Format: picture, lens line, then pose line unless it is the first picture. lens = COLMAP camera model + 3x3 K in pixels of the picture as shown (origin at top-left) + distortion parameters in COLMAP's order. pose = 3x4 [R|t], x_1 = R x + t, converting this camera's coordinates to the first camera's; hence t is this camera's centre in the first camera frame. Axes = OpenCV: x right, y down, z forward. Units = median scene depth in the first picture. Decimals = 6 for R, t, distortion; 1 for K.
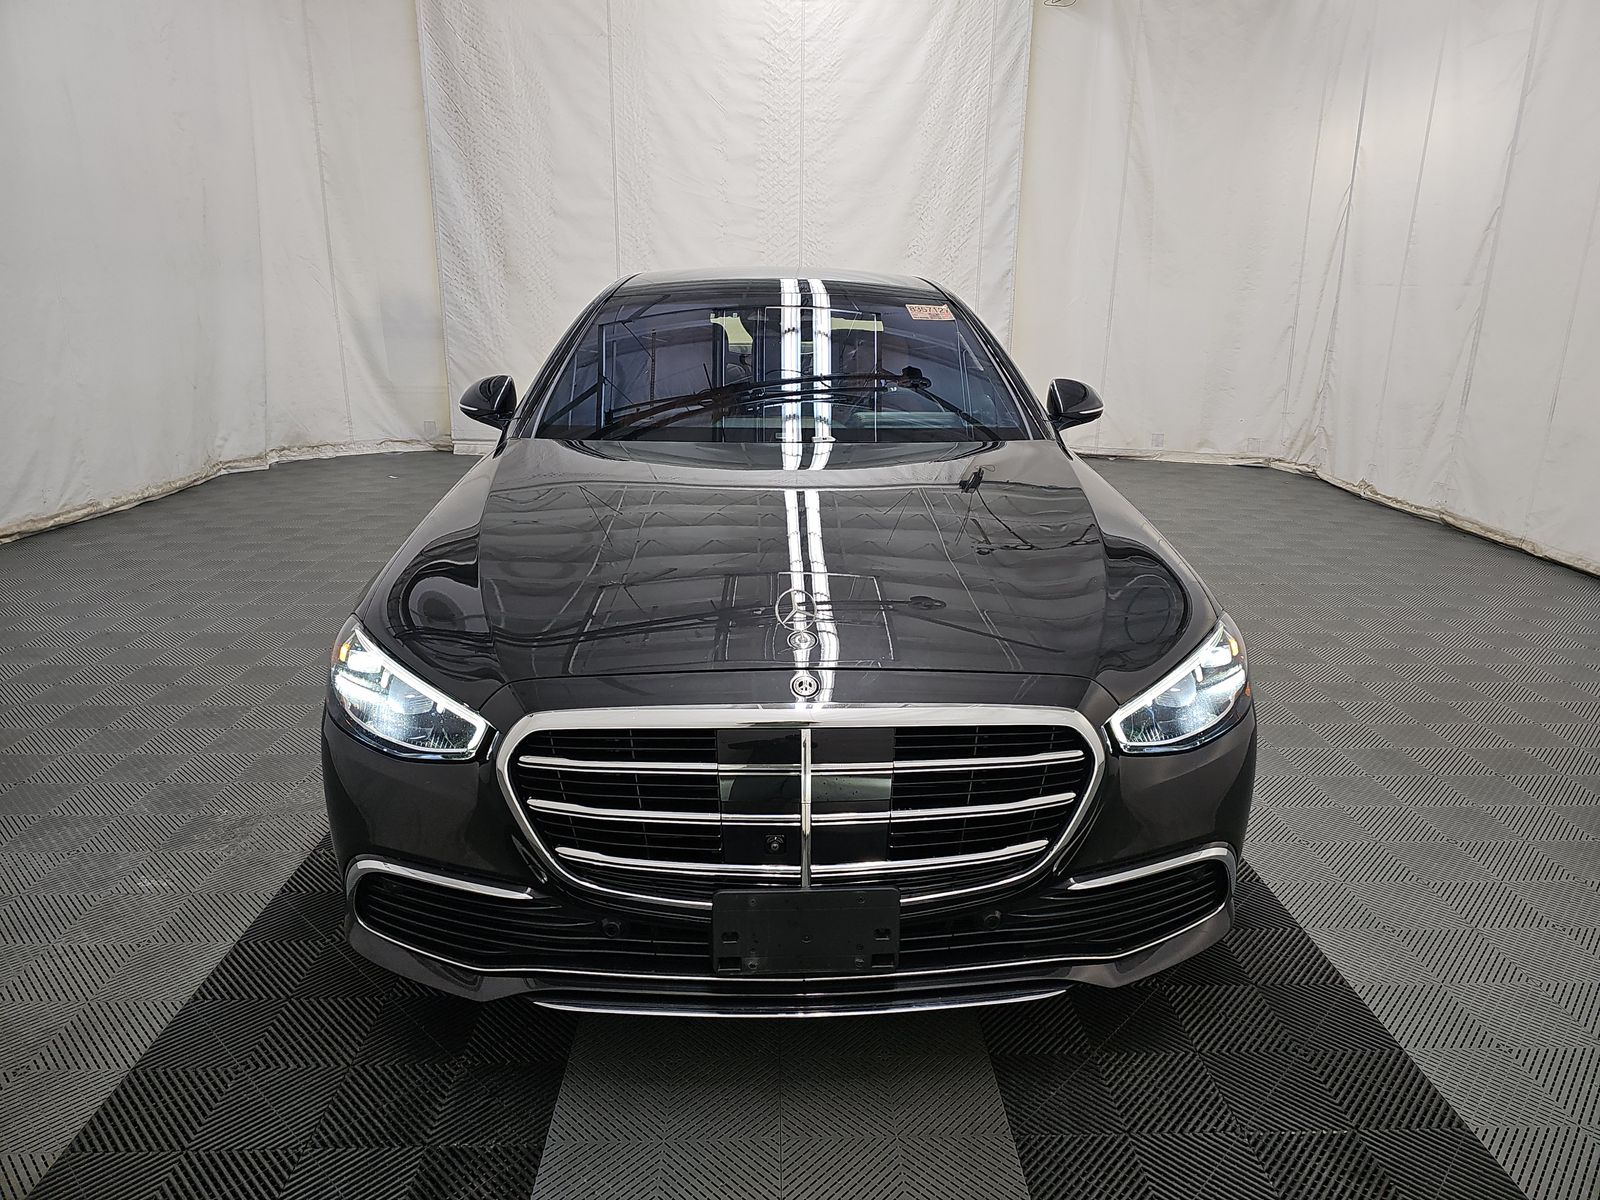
lens RADIAL K [[1075.2, 0, 794.1], [0, 1075.2, 597.2], [0, 0, 1]] dist [0.069350, -0.046971]
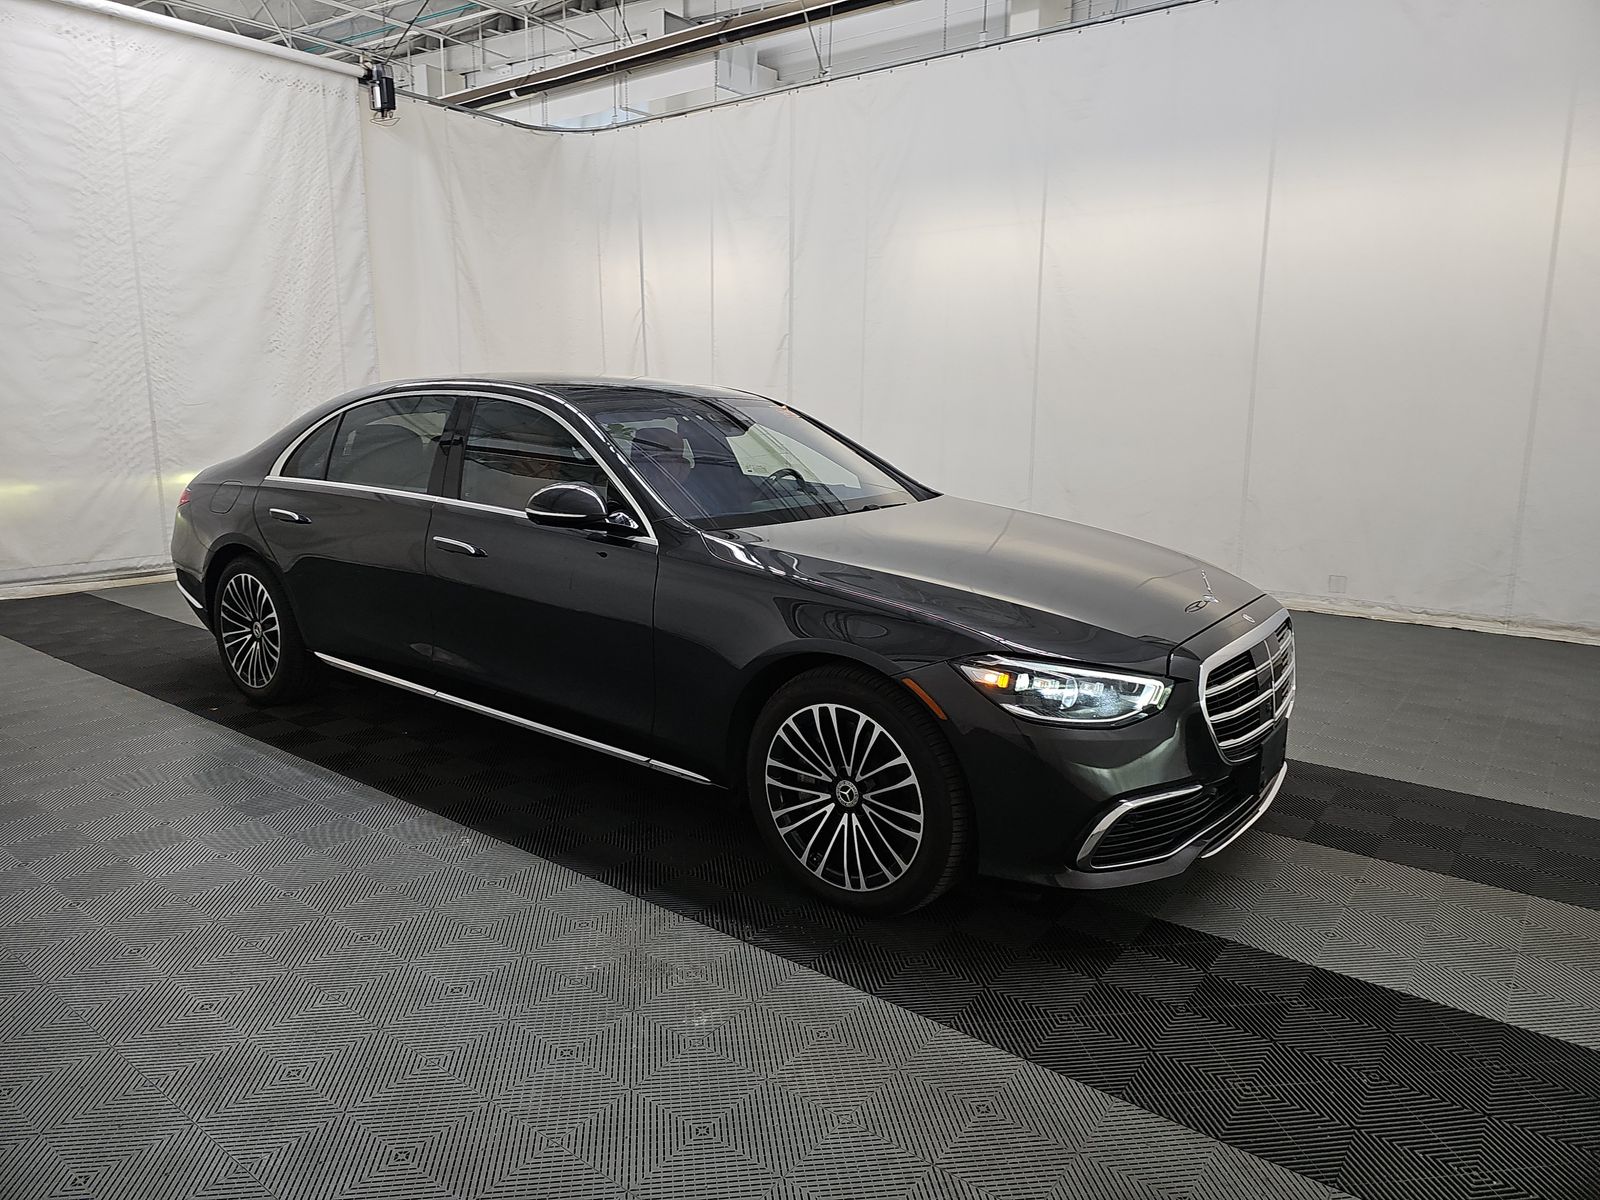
lens RADIAL K [[1075.2, 0, 794.1], [0, 1075.2, 597.2], [0, 0, 1]] dist [0.069350, -0.046971]
pose [[0.636752, -0.156093, 0.755104, -0.367814], [0.214469, 0.976505, 0.021007, -0.030614], [-0.740641, 0.148570, 0.655269, 0.078180]]
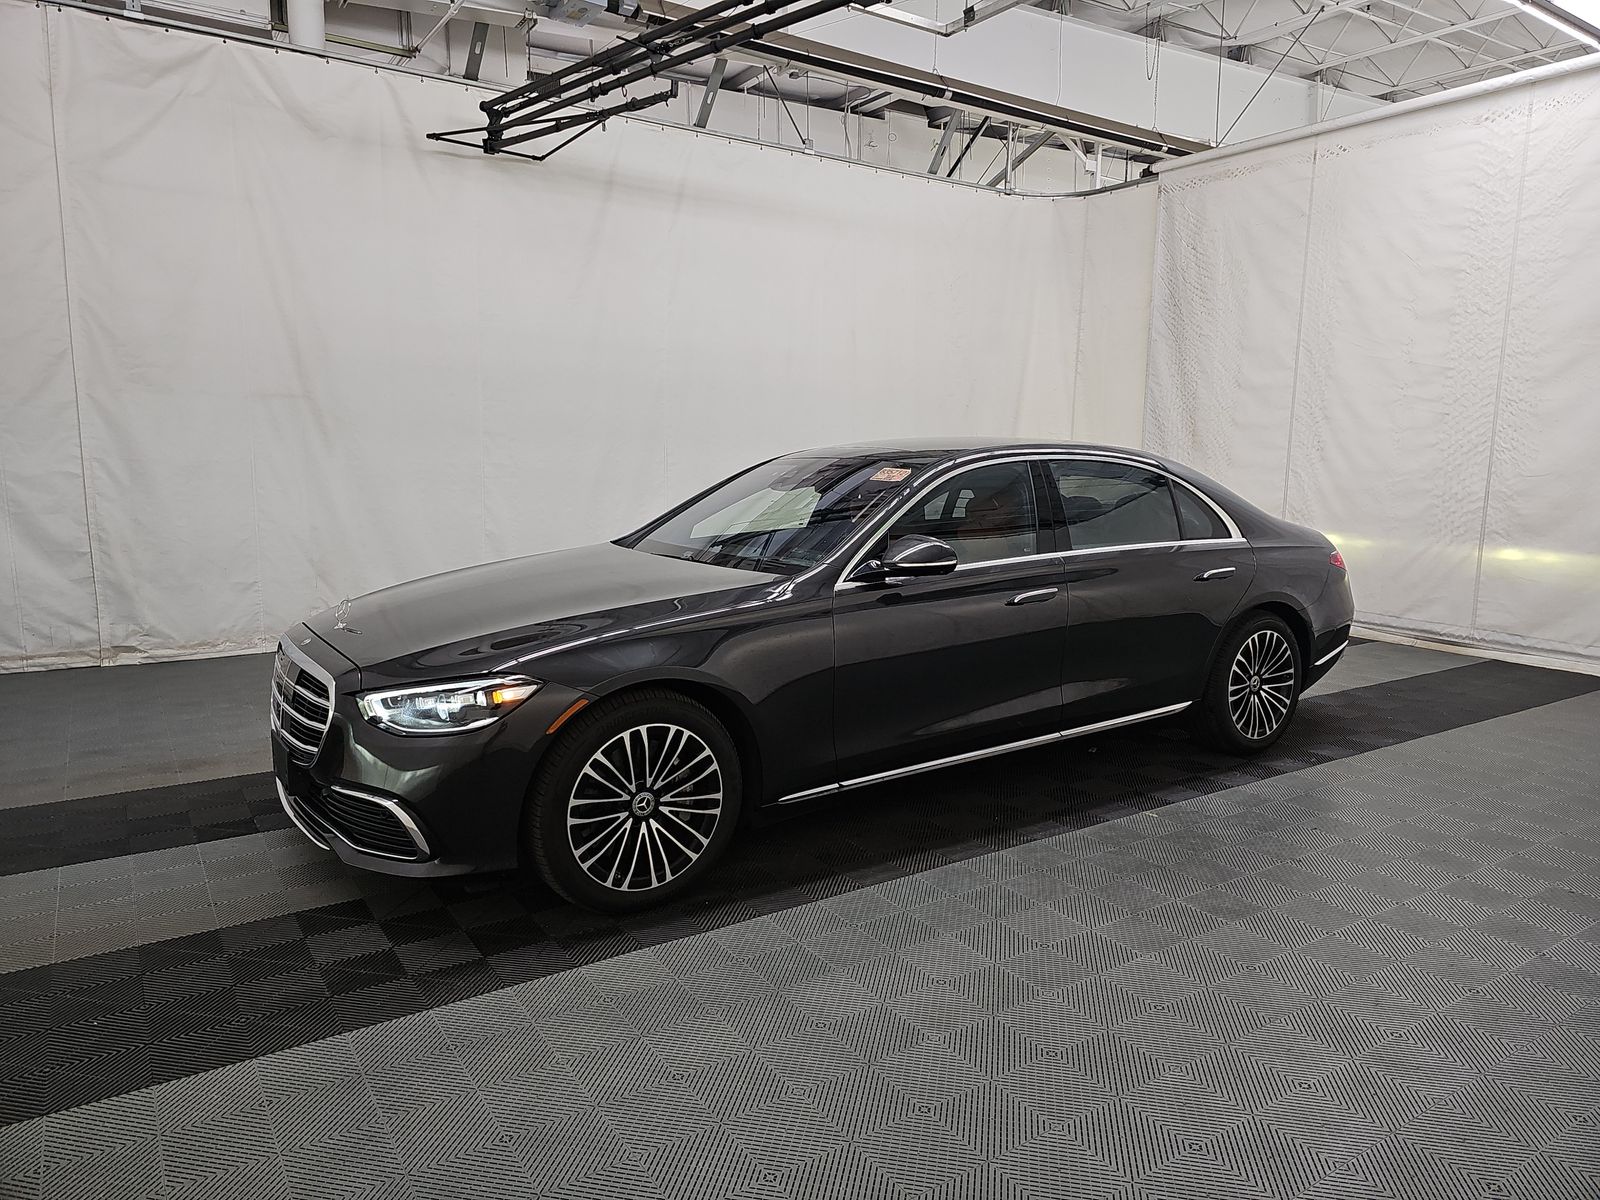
lens RADIAL K [[1075.2, 0, 794.1], [0, 1075.2, 597.2], [0, 0, 1]] dist [0.069350, -0.046971]
pose [[0.538922, 0.113546, -0.834668, 0.451234], [-0.233087, 0.972285, -0.018231, -0.039555], [0.809465, 0.204376, 0.550452, 0.126772]]
